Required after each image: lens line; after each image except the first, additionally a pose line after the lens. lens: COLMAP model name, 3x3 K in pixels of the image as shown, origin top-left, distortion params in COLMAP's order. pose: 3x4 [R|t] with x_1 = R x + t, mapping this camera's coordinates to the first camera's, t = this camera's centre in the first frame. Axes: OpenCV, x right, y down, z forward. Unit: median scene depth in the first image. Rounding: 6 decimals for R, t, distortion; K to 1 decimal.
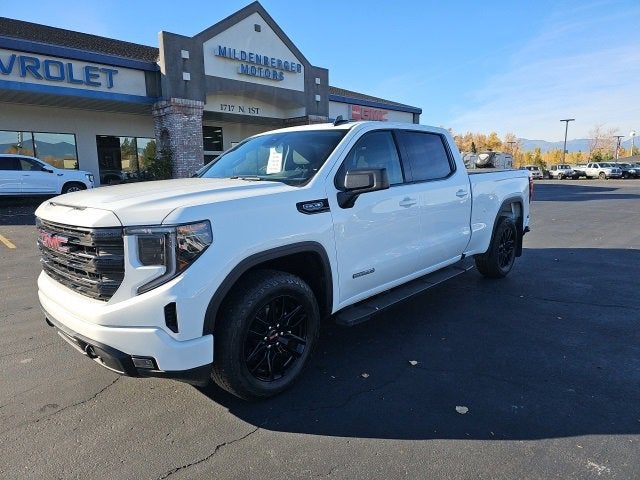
lens RADIAL K [[419.1, 0, 315.8], [0, 419.1, 242.7], [0, 0, 1]] dist [0.059958, -0.046895]
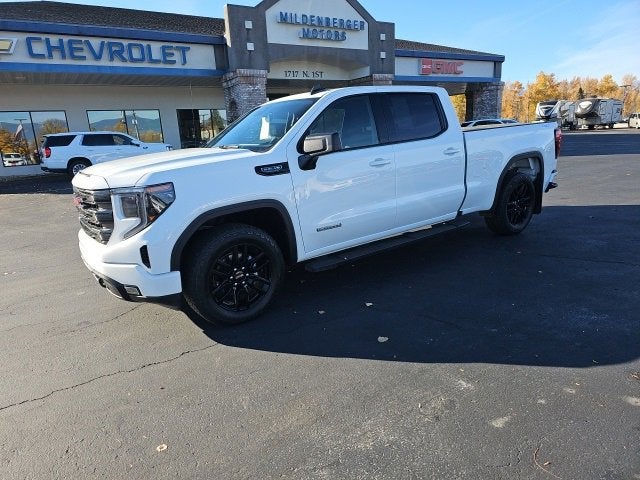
lens RADIAL K [[418.3, 0, 307.3], [0, 418.3, 241.2], [0, 0, 1]] dist [0.058917, -0.047811]
pose [[0.977355, 0.004500, -0.211558, 0.062558], [0.012817, 0.996679, 0.080411, 0.004032], [0.211217, -0.081302, 0.974052, -0.026238]]
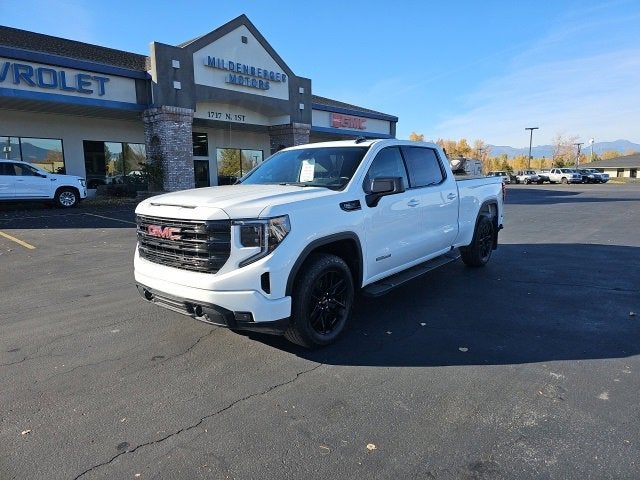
lens RADIAL K [[420.6, 0, 318.5], [0, 420.6, 238.4], [0, 0, 1]] dist [0.062437, -0.048514]
pose [[0.997799, -0.008264, 0.065793, -0.036466], [0.009621, 0.999747, -0.020329, 0.008236], [-0.065609, 0.020917, 0.997626, -0.061413]]
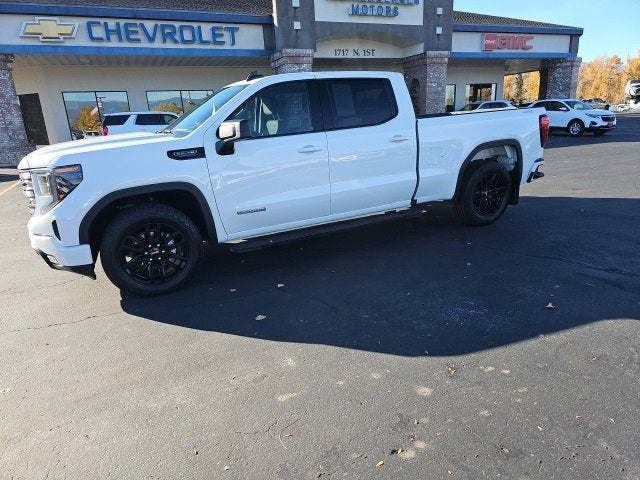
lens RADIAL K [[419.1, 0, 315.8], [0, 419.1, 242.7], [0, 0, 1]] dist [0.059958, -0.046895]
pose [[0.936748, 0.061722, -0.344518, 0.148584], [-0.018105, 0.991555, 0.128414, 0.001447], [0.349535, -0.114054, 0.929955, -0.012534]]
